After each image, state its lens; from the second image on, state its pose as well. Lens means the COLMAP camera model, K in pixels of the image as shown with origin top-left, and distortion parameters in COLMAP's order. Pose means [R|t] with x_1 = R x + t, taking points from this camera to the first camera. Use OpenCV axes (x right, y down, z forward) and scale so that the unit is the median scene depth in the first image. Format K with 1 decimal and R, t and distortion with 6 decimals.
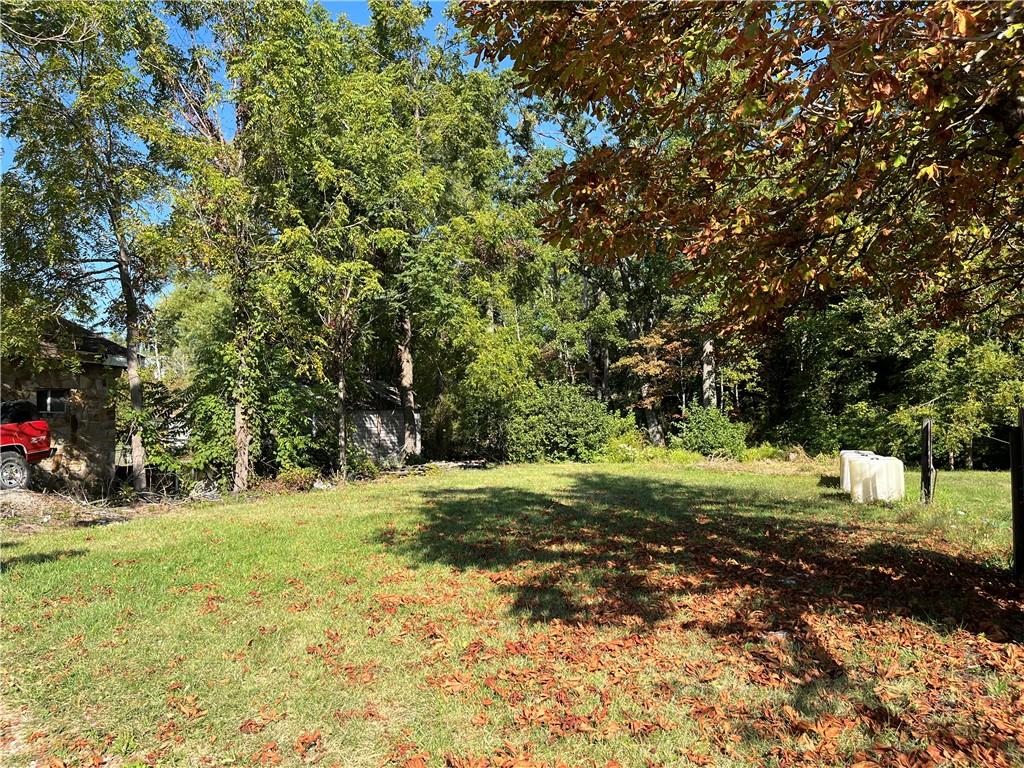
lens RADIAL K [[771.5, 0, 505.2], [0, 771.5, 384.8], [0, 0, 1]] dist [0.059865, -0.073554]
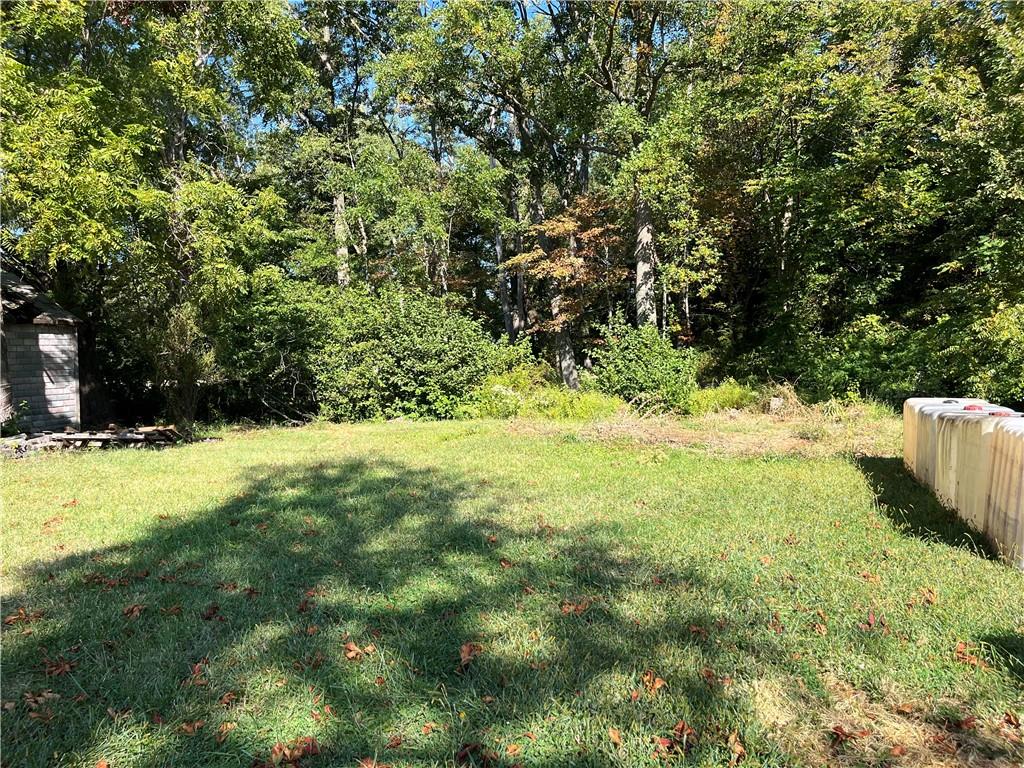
lens RADIAL K [[771.5, 0, 516.1], [0, 771.5, 381.5], [0, 0, 1]] dist [0.059865, -0.073554]
pose [[0.998333, -0.015174, 0.055695, 0.126347], [0.010996, 0.997155, 0.074575, 0.027036], [-0.056668, -0.073839, 0.995659, 0.377304]]
